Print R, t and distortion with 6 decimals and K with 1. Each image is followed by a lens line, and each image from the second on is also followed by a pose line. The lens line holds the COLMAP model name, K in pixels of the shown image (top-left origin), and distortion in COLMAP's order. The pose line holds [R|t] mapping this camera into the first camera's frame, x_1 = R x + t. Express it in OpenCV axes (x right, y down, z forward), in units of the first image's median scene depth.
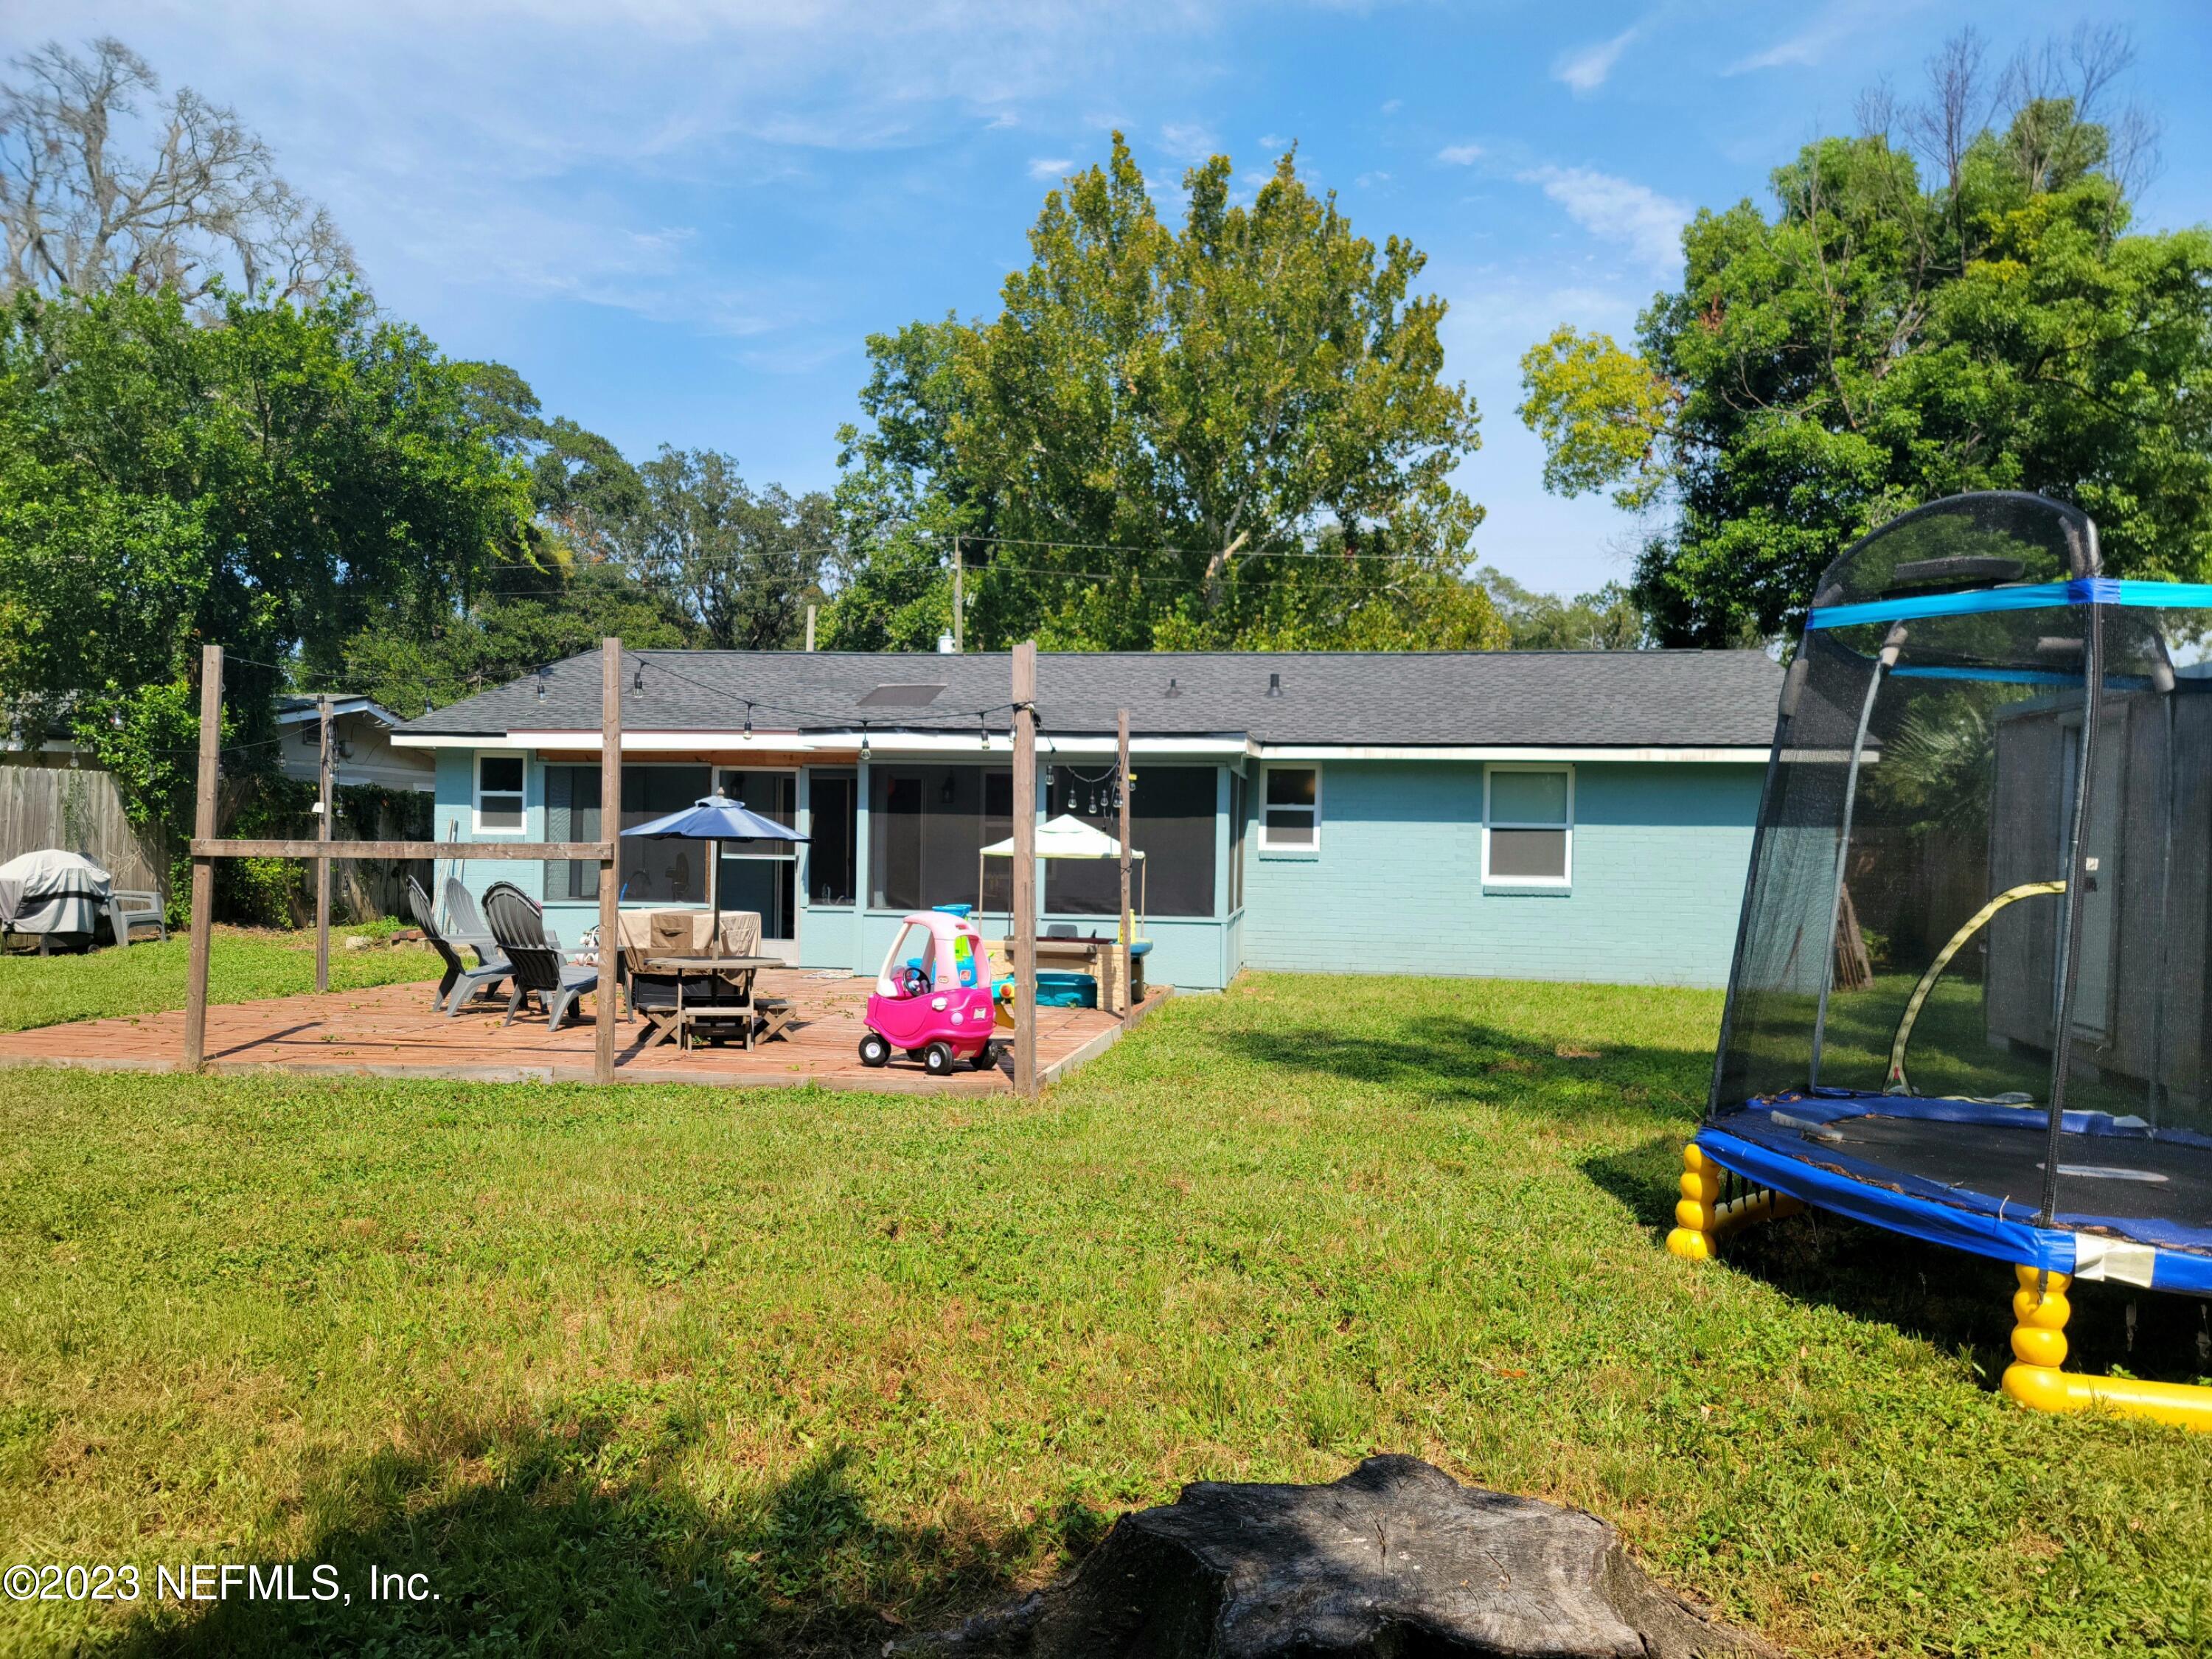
lens RADIAL K [[1582.8, 0, 1112.2], [0, 1582.8, 858.7], [0, 0, 1]] dist [0.101131, -0.074046]
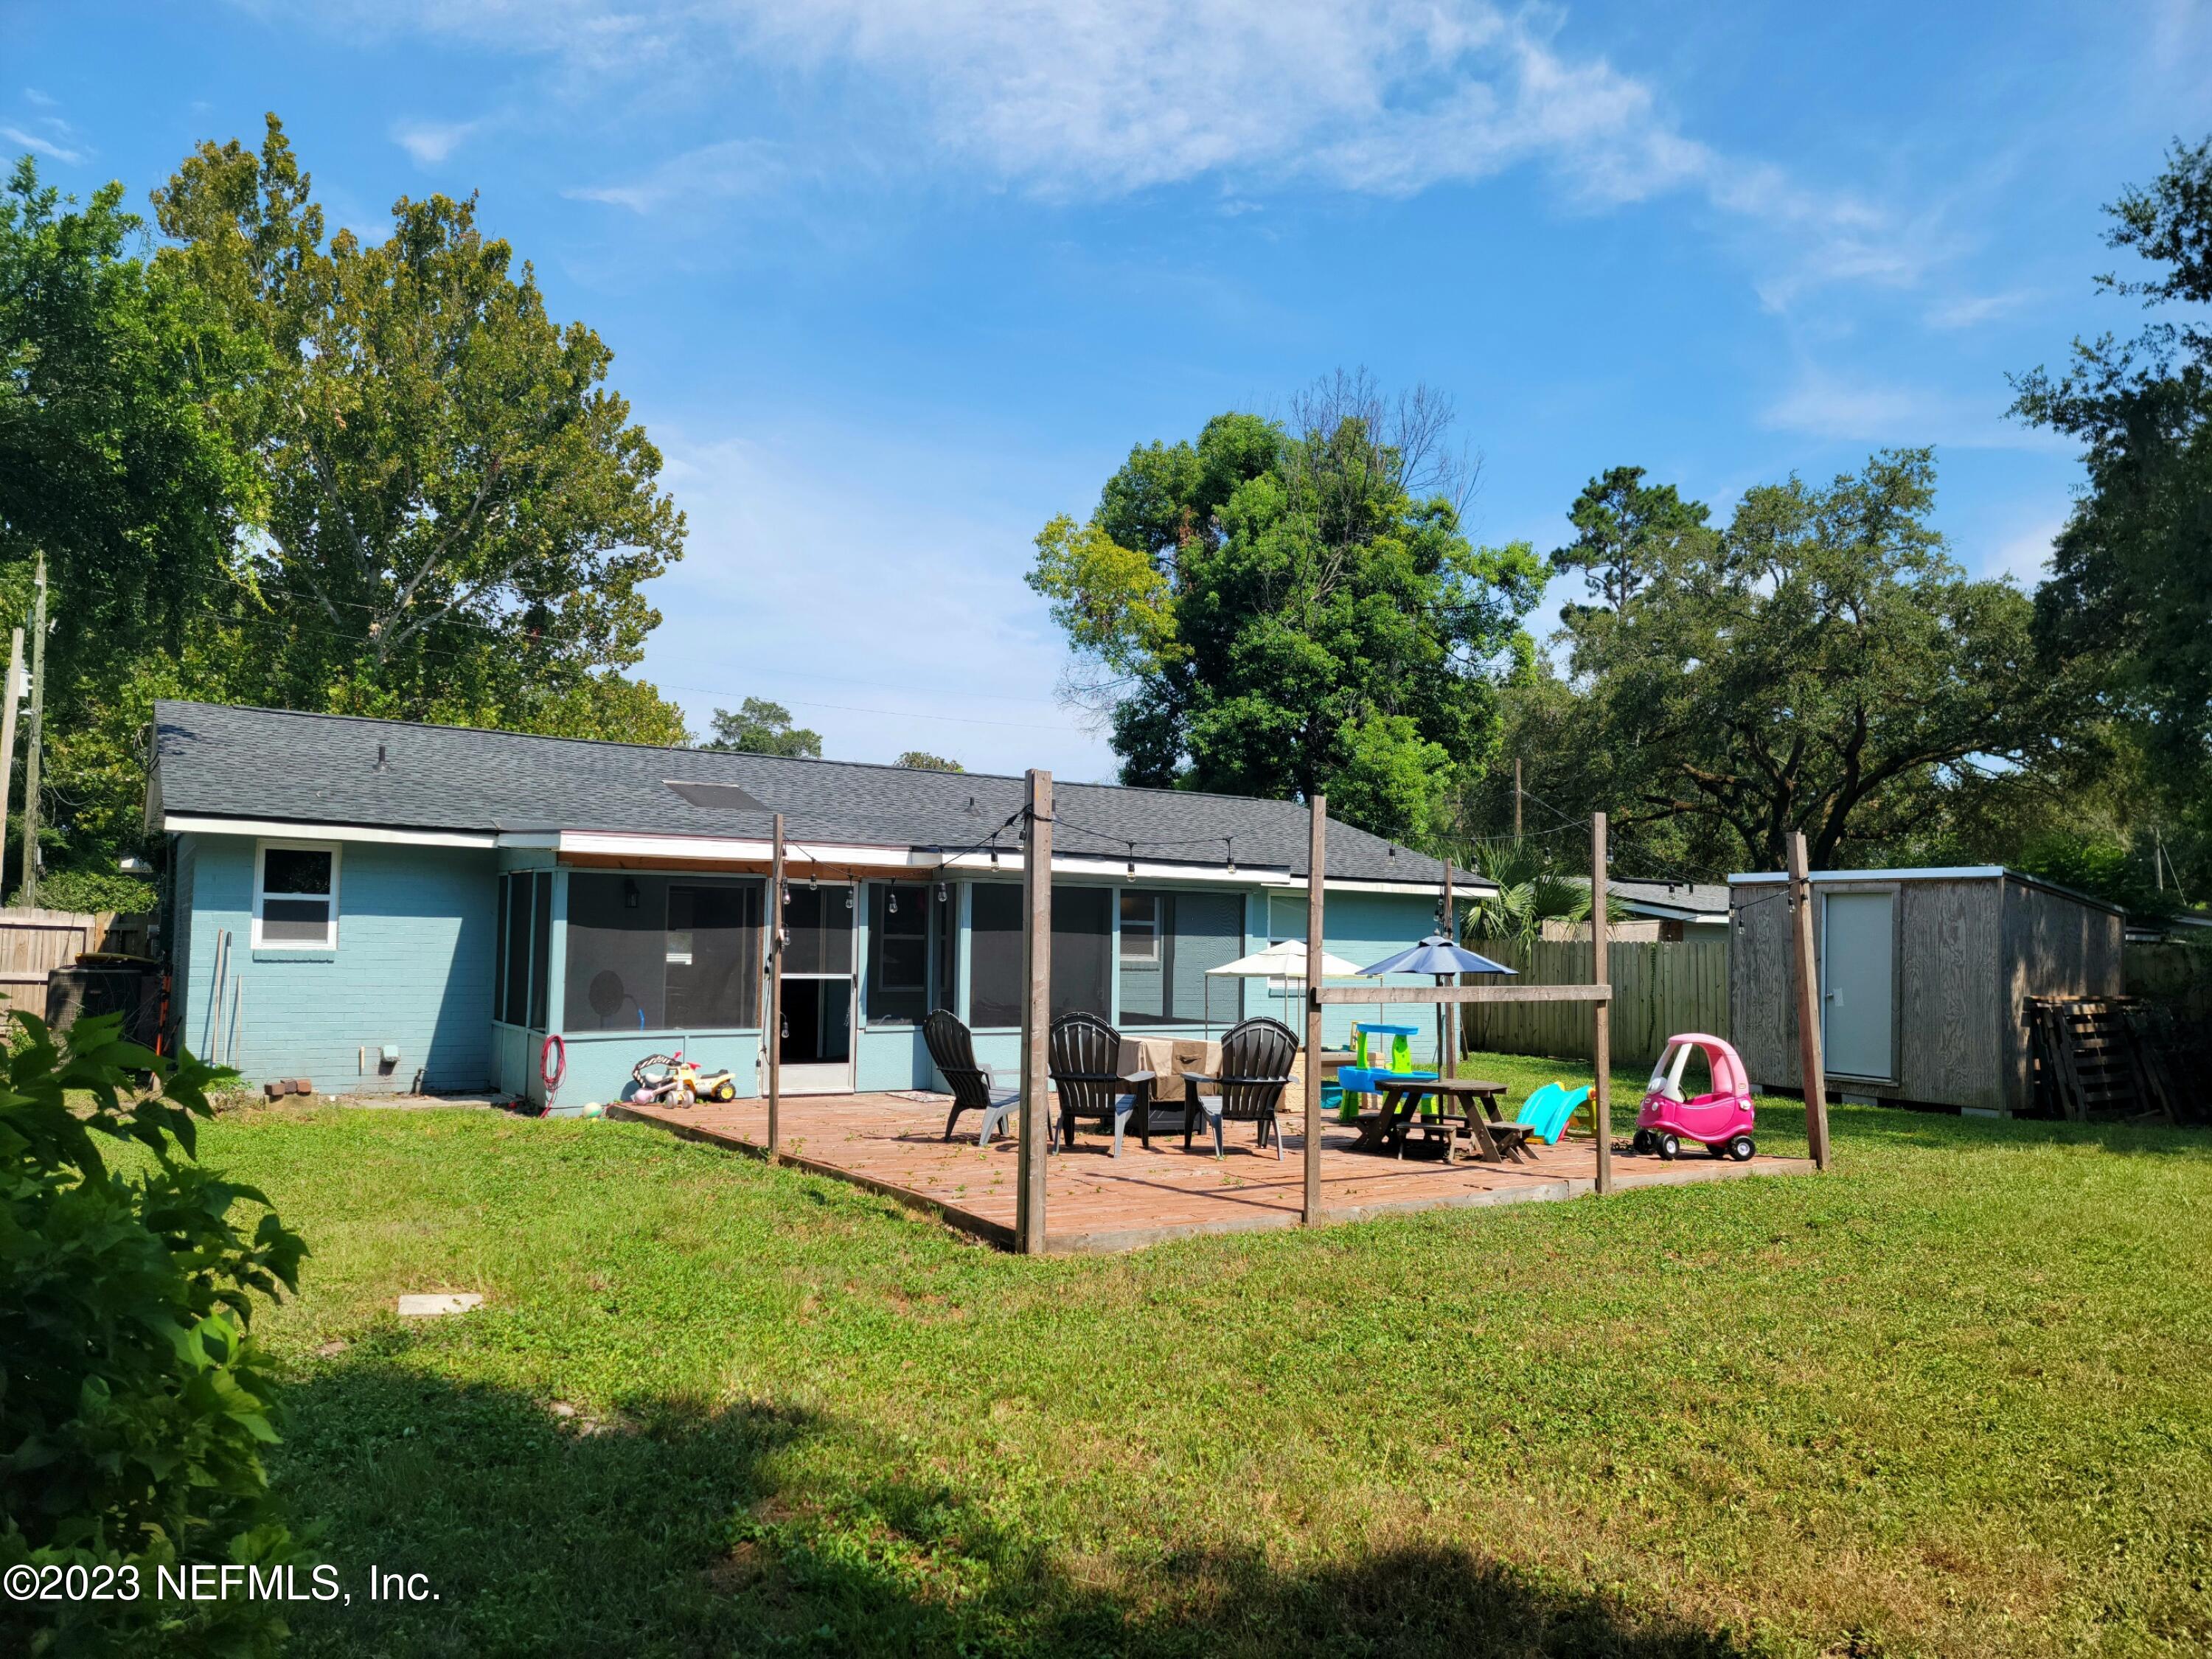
lens RADIAL K [[1582.8, 0, 1112.2], [0, 1582.8, 858.7], [0, 0, 1]] dist [0.101131, -0.074046]
pose [[0.739956, 0.034595, 0.671765, -0.611218], [0.000563, 0.998644, -0.052049, -0.018303], [-0.672655, 0.038892, 0.738934, 0.164165]]
